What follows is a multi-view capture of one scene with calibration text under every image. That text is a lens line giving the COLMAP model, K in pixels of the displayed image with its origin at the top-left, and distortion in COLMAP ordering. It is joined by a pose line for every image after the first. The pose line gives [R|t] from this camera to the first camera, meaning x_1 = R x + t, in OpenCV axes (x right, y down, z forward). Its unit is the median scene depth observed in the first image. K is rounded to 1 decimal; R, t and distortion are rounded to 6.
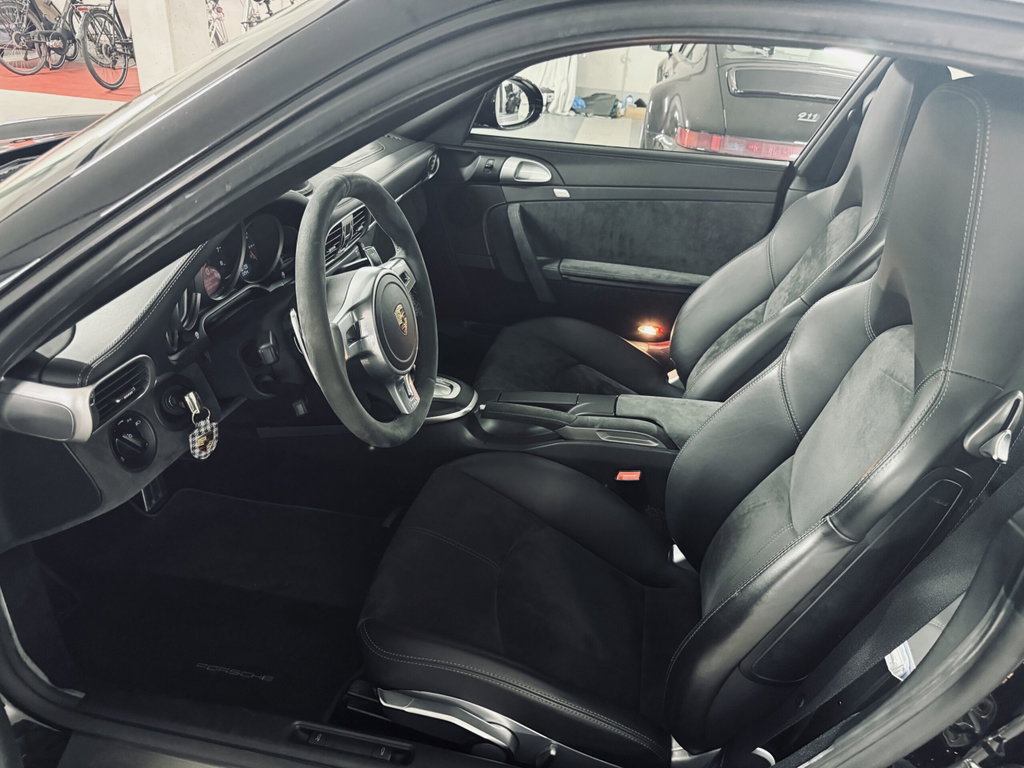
lens RADIAL K [[735.7, 0, 512.6], [0, 735.7, 390.2], [0, 0, 1]] dist [0.094385, -0.117008]
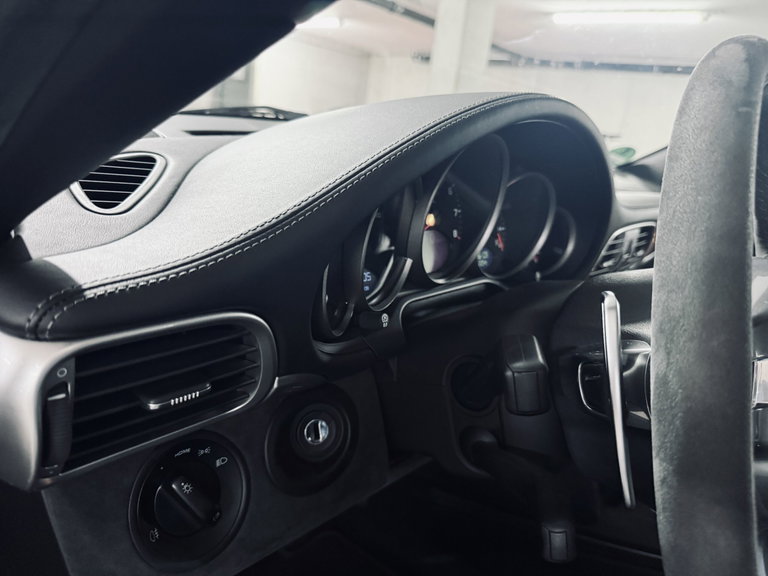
lens RADIAL K [[560.8, 0, 380.7], [0, 560.8, 290.0], [0, 0, 1]] dist [-0.061098, 0.048919]
pose [[0.873719, 0.164189, -0.457883, -0.178120], [-0.280873, 0.938822, -0.199308, -0.011127], [0.397146, 0.302746, 0.866383, 0.464654]]
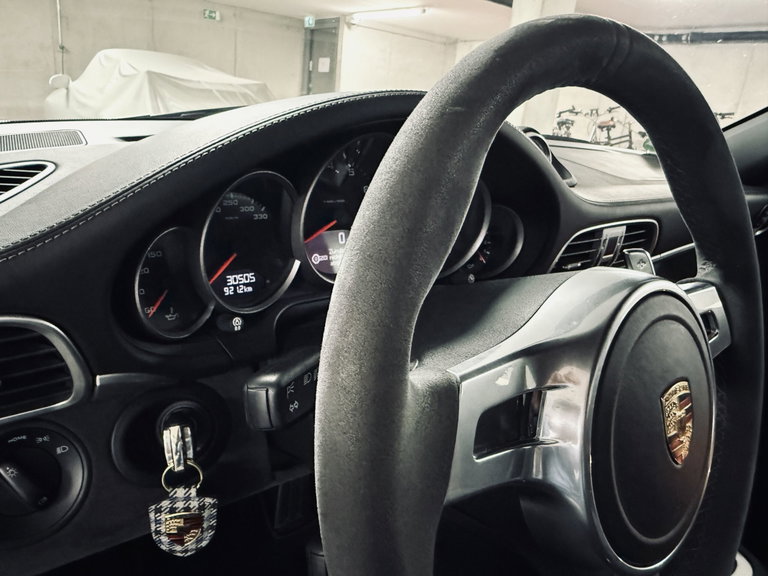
lens RADIAL K [[553.3, 0, 358.7], [0, 553.3, 285.6], [0, 0, 1]] dist [0.054689, -0.119519]
pose [[0.761147, 0.188762, -0.620504, -0.085783], [-0.334353, 0.933986, -0.126012, -0.054426], [0.555755, 0.303381, 0.774013, 0.518911]]
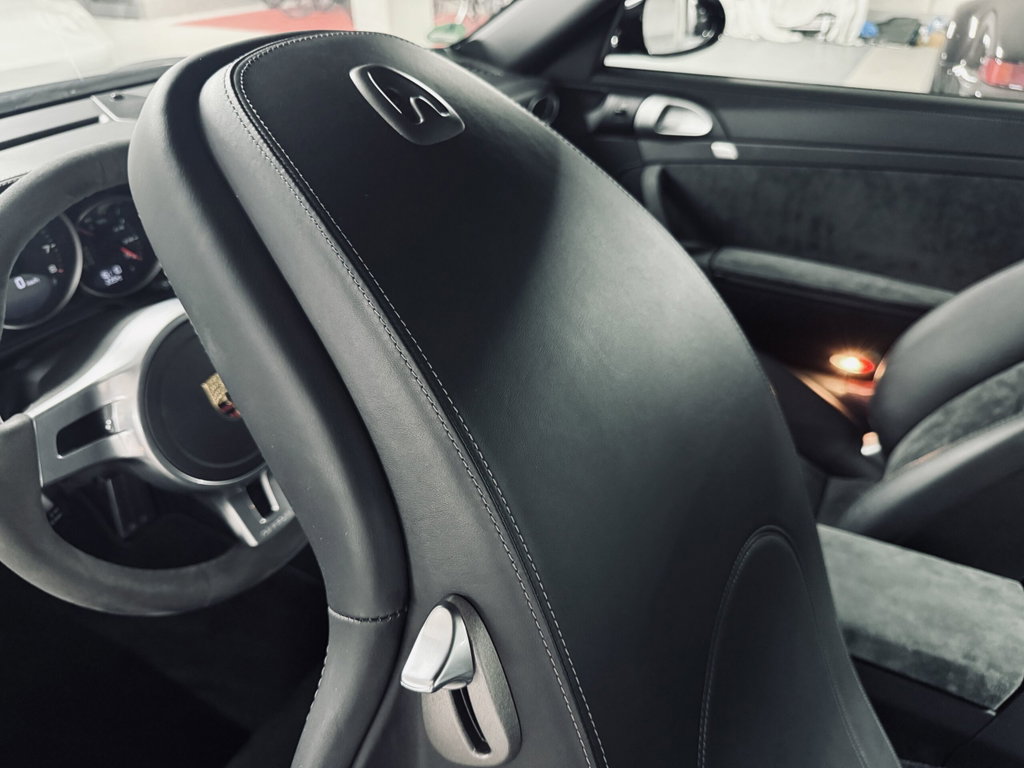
lens RADIAL K [[747.8, 0, 507.6], [0, 747.8, 386.7], [0, 0, 1]] dist [-0.061098, 0.048919]
pose [[0.934147, 0.125508, -0.334092, 0.183377], [-0.101263, 0.990862, 0.089095, -0.131165], [0.342221, -0.049396, 0.938320, 0.404545]]
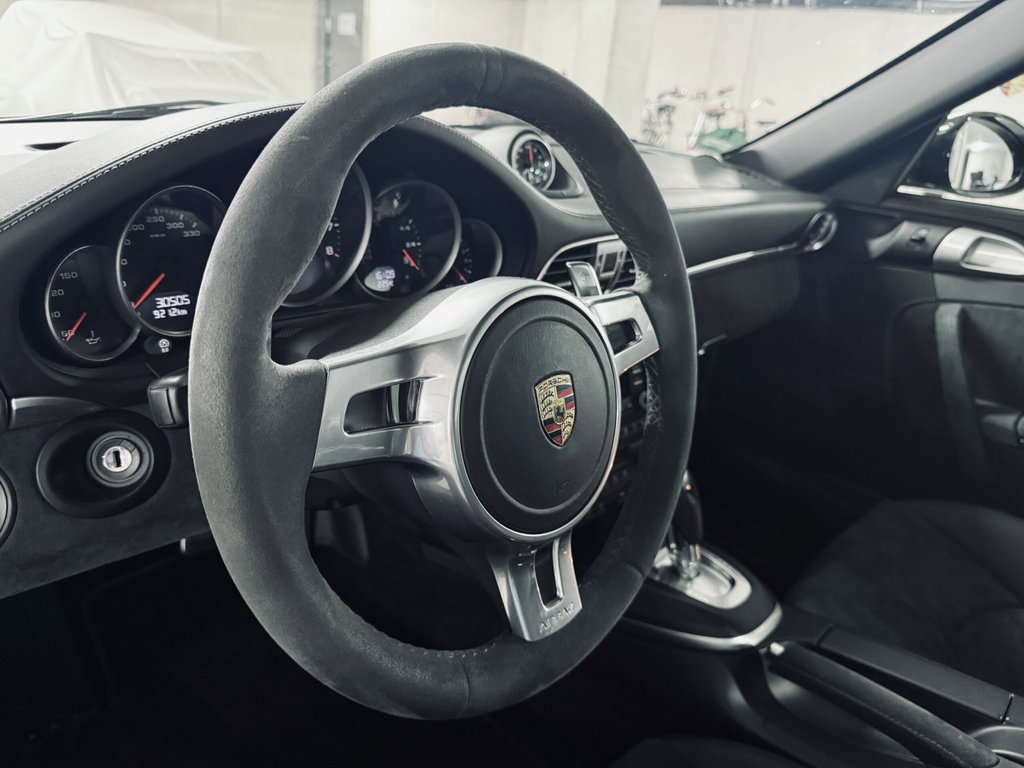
lens RADIAL K [[734.9, 0, 514.3], [0, 734.9, 380.3], [0, 0, 1]] dist [0.052981, -0.089669]
pose [[0.842462, 0.201298, -0.499737, 0.022214], [-0.286644, 0.952866, -0.099404, -0.048310], [0.456173, 0.226991, 0.860454, 0.478862]]
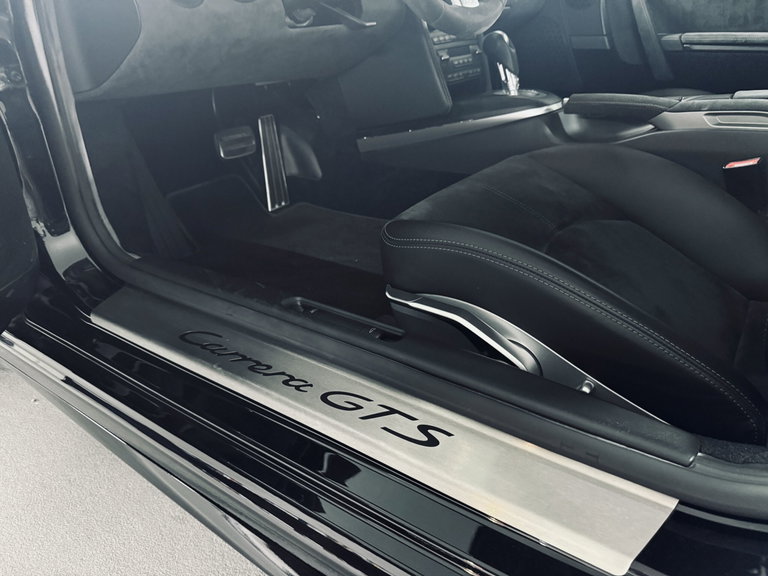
lens RADIAL K [[556.3, 0, 384.0], [0, 556.3, 288.0], [0, 0, 1]] dist [0.054609, -0.083309]
pose [[0.902838, 0.092654, -0.419879, 0.072023], [-0.115068, 0.992954, -0.028308, 0.312474], [0.414298, 0.073872, 0.907138, 0.291592]]
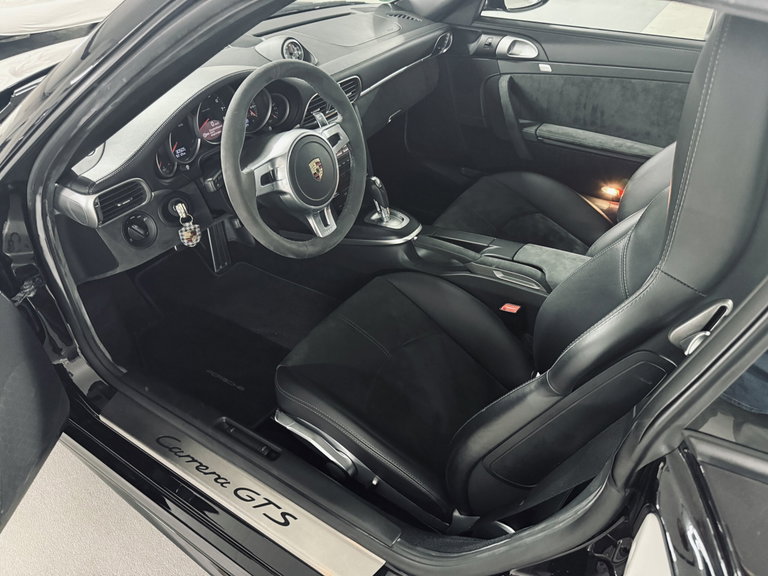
lens RADIAL K [[556.3, 0, 384.0], [0, 556.3, 288.0], [0, 0, 1]] dist [0.054609, -0.083309]
pose [[0.920235, 0.177096, -0.349005, 0.283255], [-0.124221, 0.977819, 0.168638, -0.052799], [0.371129, -0.111832, 0.921822, 0.035138]]
